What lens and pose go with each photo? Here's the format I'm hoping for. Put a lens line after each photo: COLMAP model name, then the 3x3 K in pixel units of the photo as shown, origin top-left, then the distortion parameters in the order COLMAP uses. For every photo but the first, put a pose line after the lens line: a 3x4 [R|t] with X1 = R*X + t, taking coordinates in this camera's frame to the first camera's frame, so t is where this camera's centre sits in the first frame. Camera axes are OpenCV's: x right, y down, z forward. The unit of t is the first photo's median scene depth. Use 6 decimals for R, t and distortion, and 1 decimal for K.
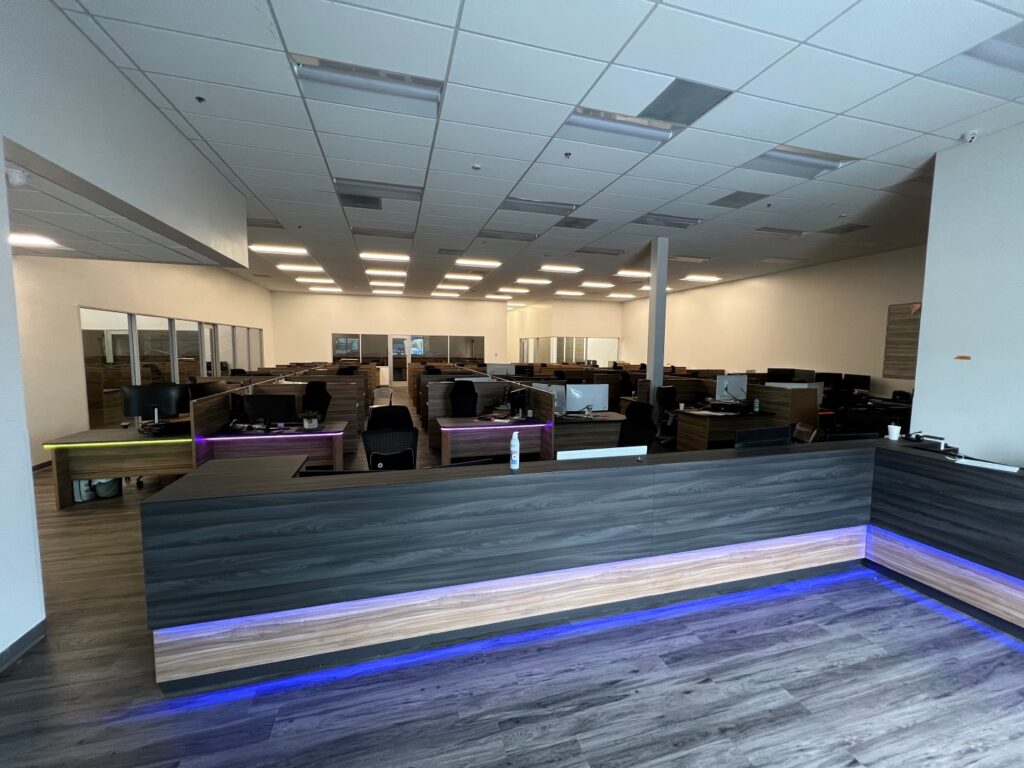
lens RADIAL K [[410.5, 0, 510.5], [0, 410.5, 382.8], [0, 0, 1]] dist [-0.001558, 0.000080]
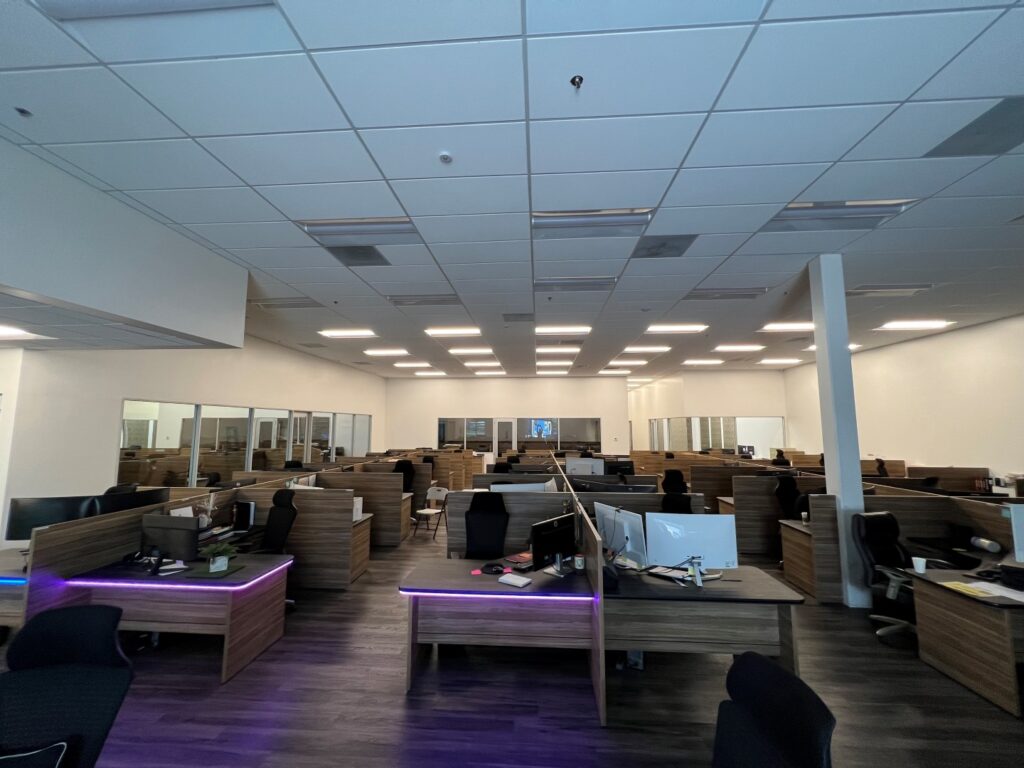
lens RADIAL K [[410.5, 0, 510.5], [0, 410.5, 382.8], [0, 0, 1]] dist [-0.001558, 0.000080]
pose [[0.940640, -0.046239, -0.336240, 0.097380], [-0.019587, 0.981630, -0.189785, -0.035308], [0.338839, 0.185106, 0.922455, 0.250702]]
